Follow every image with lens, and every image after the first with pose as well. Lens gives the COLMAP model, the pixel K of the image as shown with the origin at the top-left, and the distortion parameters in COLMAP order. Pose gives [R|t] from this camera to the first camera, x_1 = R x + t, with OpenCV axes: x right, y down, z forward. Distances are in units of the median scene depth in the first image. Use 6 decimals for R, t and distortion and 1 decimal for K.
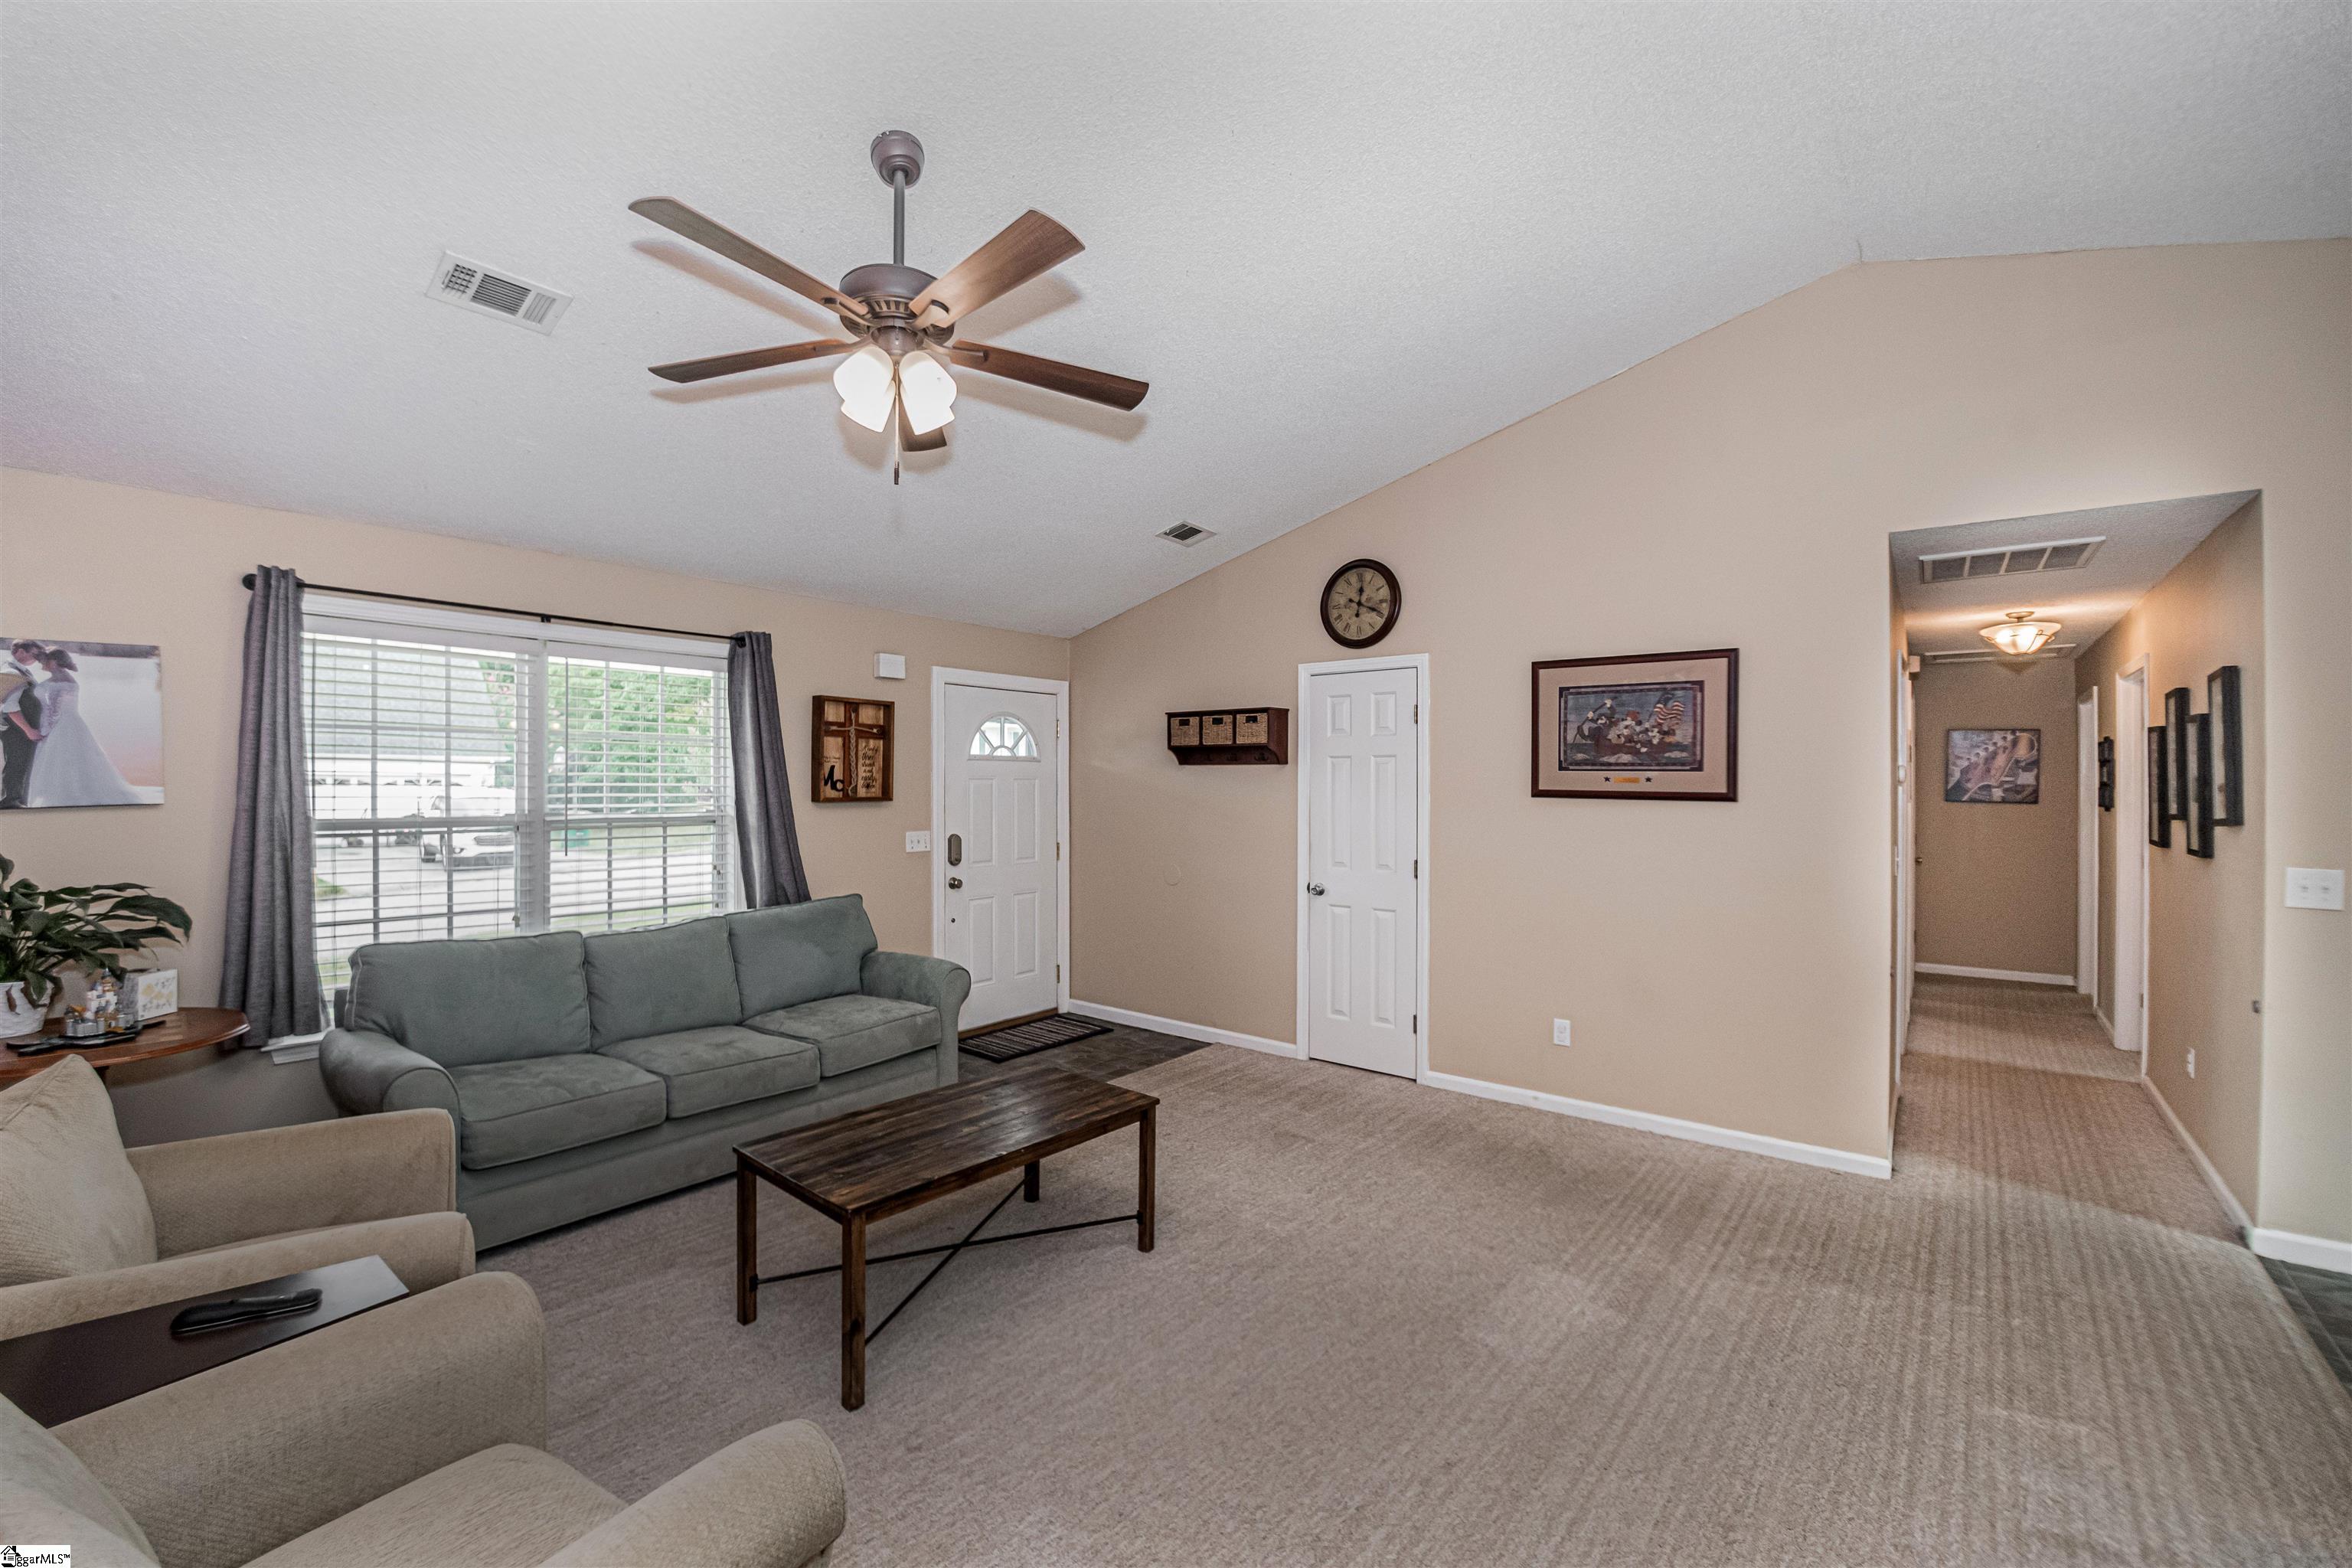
lens RADIAL K [[989.2, 0, 1161.3], [0, 989.2, 714.3], [0, 0, 1]] dist [-0.009335, -0.010416]
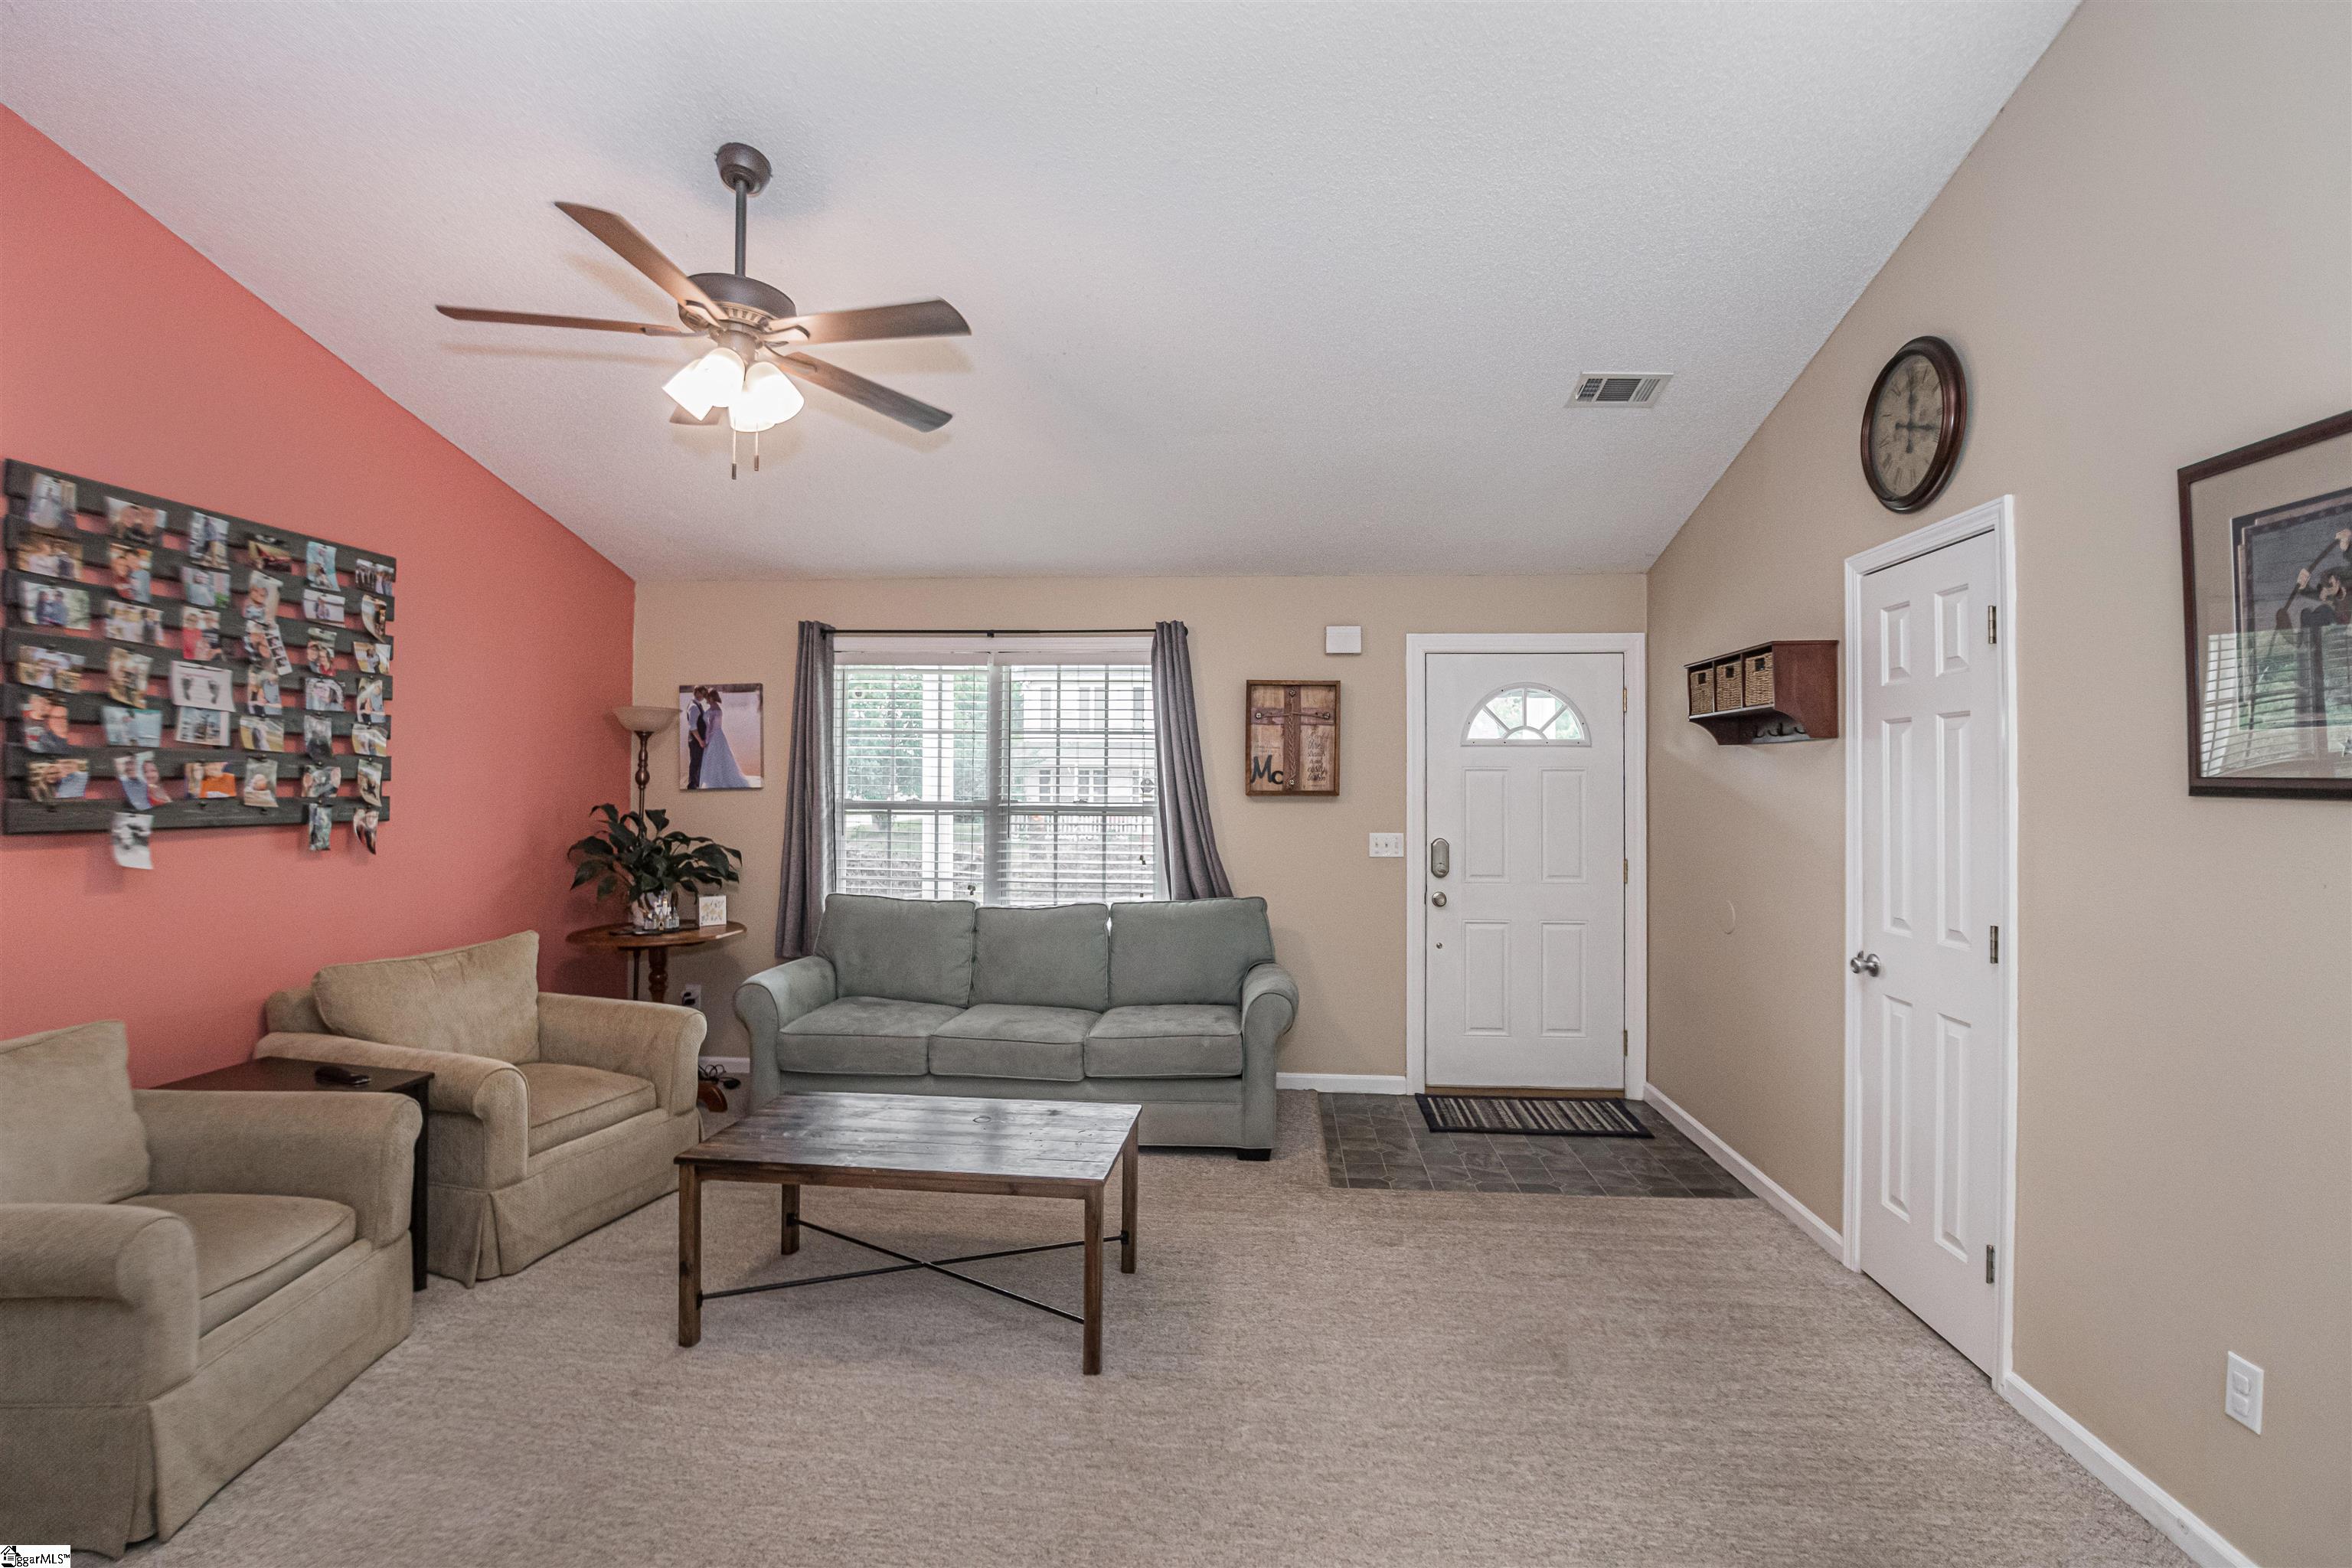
lens RADIAL K [[1093.7, 0, 1179.9], [0, 1093.7, 705.9], [0, 0, 1]] dist [-0.024417, -0.001043]
pose [[0.559466, -0.057141, -0.826882, 0.470205], [0.053061, 0.998044, -0.033068, 0.035747], [0.827153, -0.025375, 0.561403, 0.373110]]
